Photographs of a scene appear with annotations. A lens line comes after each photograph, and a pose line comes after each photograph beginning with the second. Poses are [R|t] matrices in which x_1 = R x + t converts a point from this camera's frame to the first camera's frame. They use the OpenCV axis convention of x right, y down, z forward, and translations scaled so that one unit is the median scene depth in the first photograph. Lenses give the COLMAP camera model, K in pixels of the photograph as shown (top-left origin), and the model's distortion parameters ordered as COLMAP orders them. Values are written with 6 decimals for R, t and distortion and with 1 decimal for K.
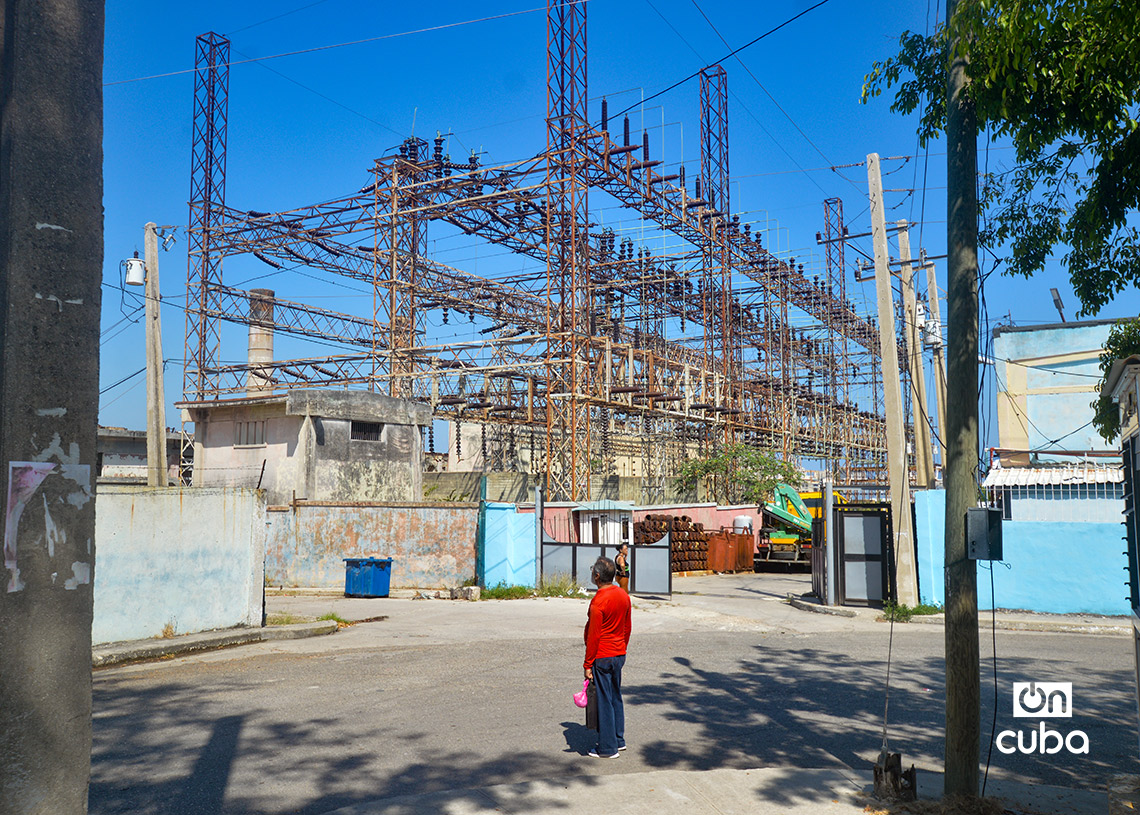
lens RADIAL K [[933.4, 0, 570.0], [0, 933.4, 407.5], [0, 0, 1]] dist [-0.006118, -0.000659]
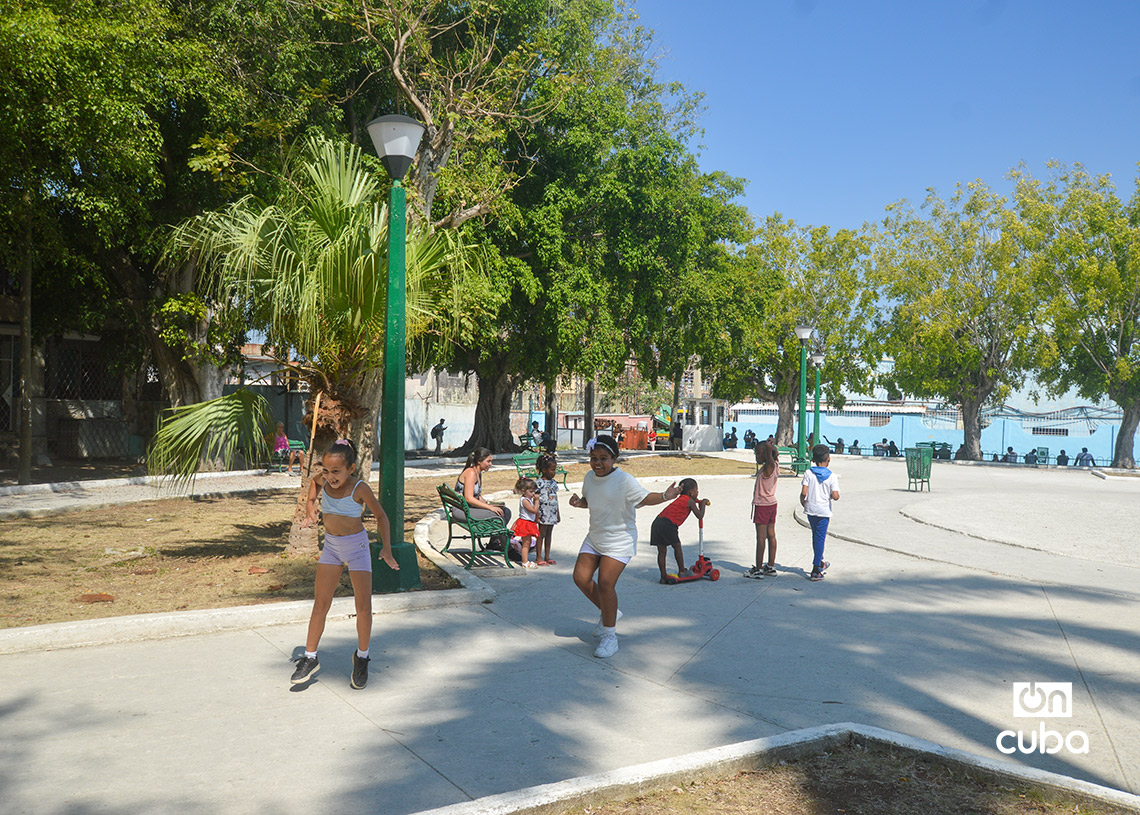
lens RADIAL K [[933.4, 0, 570.0], [0, 933.4, 407.5], [0, 0, 1]] dist [-0.006118, -0.000659]
pose [[0.994627, 0.025809, 0.100257, -0.182889], [-0.035196, 0.995042, 0.093020, -0.099129], [-0.097359, -0.096049, 0.990604, -1.035761]]
